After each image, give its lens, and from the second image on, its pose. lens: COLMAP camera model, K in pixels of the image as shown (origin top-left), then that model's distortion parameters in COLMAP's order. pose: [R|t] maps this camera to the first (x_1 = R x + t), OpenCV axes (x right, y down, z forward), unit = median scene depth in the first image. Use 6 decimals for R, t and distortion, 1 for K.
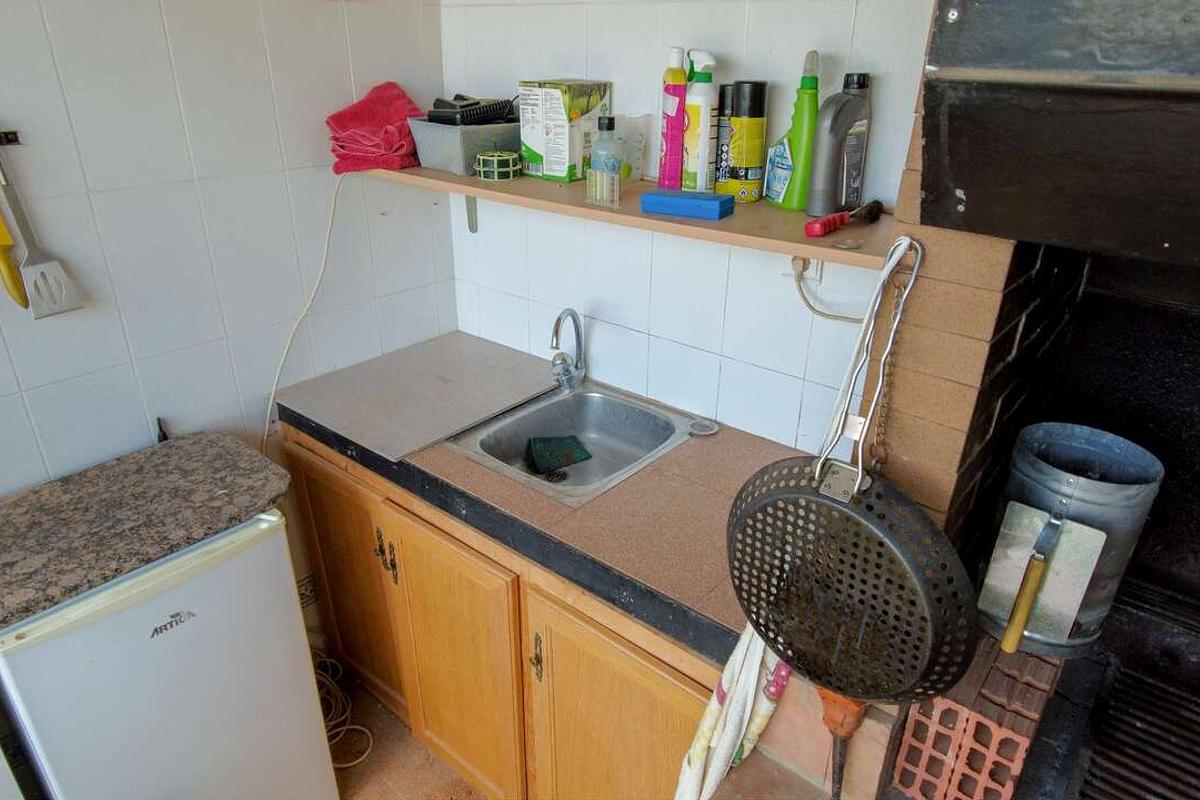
lens RADIAL K [[764.7, 0, 593.7], [0, 764.7, 395.6], [0, 0, 1]] dist [0.005867, -0.021122]
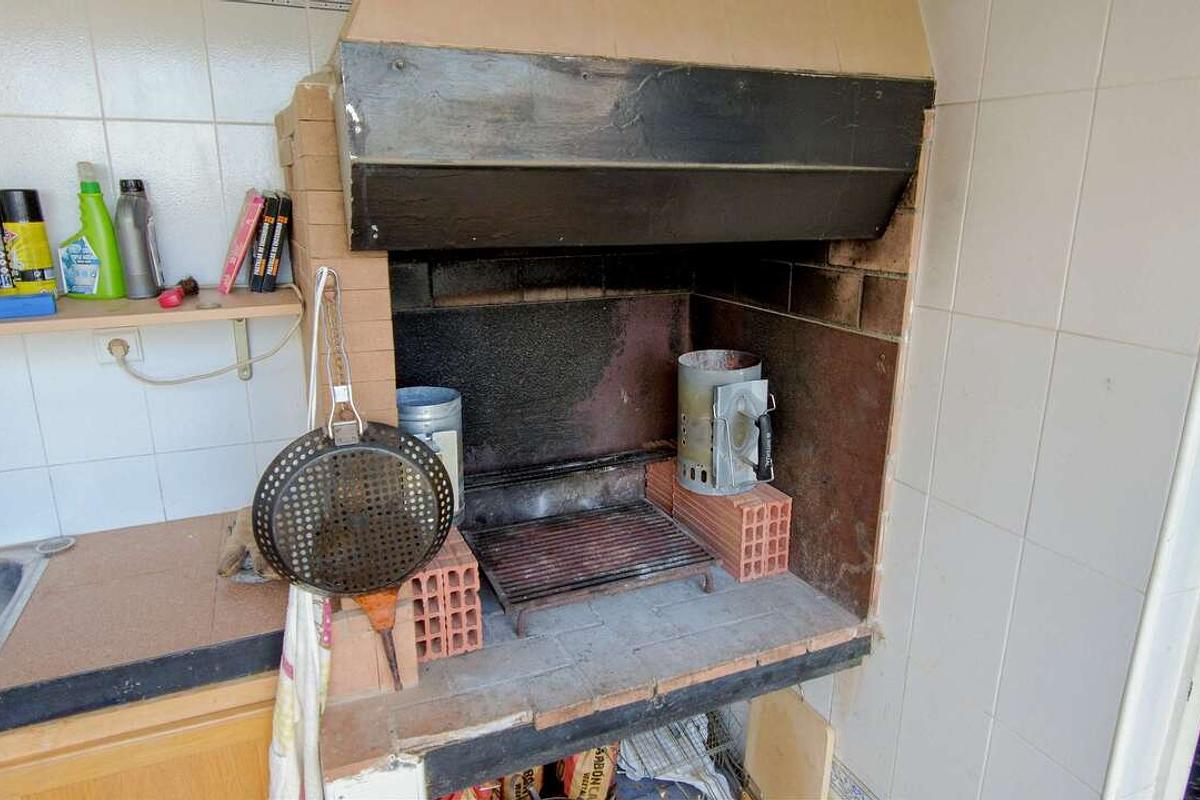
lens RADIAL K [[764.7, 0, 608.0], [0, 764.7, 390.6], [0, 0, 1]] dist [0.005867, -0.021122]
pose [[0.429356, -0.241068, 0.870367, -0.398882], [0.378509, 0.923027, 0.068933, 0.070931], [-0.819991, 0.299845, 0.487554, -0.077468]]
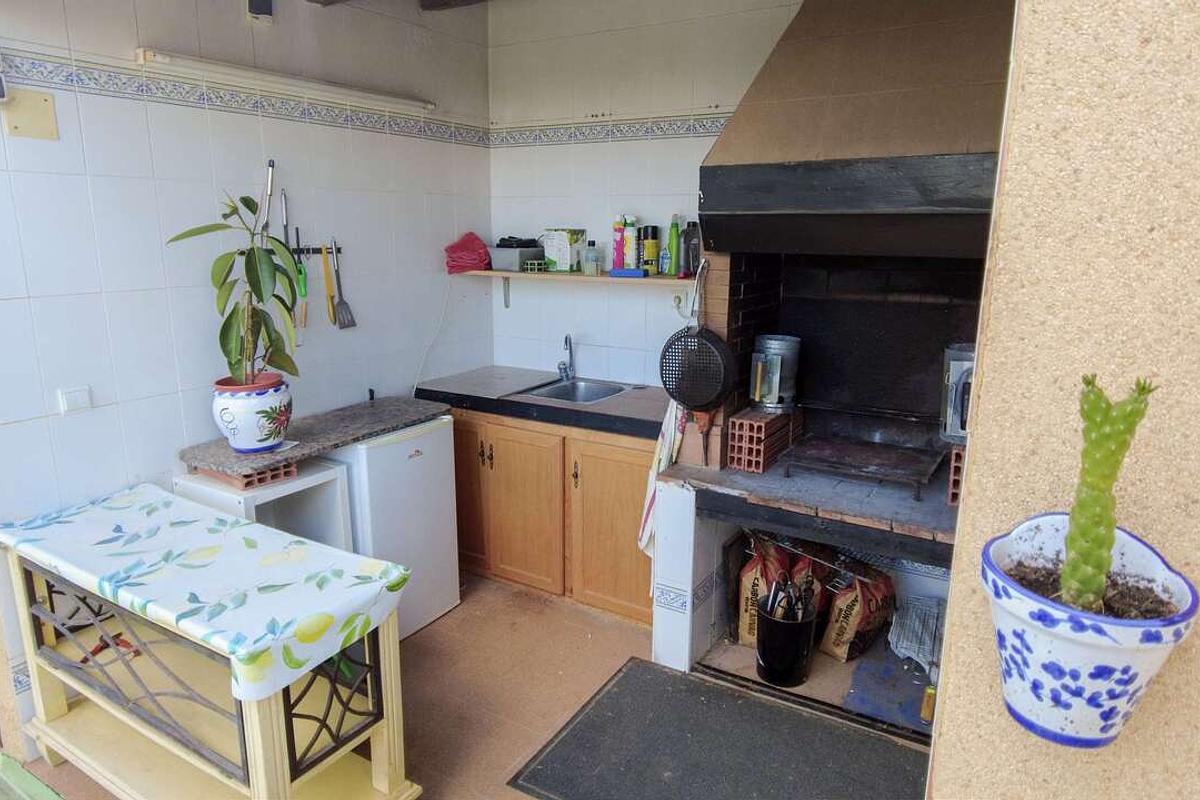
lens RADIAL K [[764.7, 0, 592.6], [0, 764.7, 398.2], [0, 0, 1]] dist [0.005867, -0.021122]
pose [[0.988893, -0.036327, 0.144124, -0.334336], [0.065936, 0.976255, -0.206347, 0.589787], [-0.133206, 0.213558, 0.967806, -1.164546]]
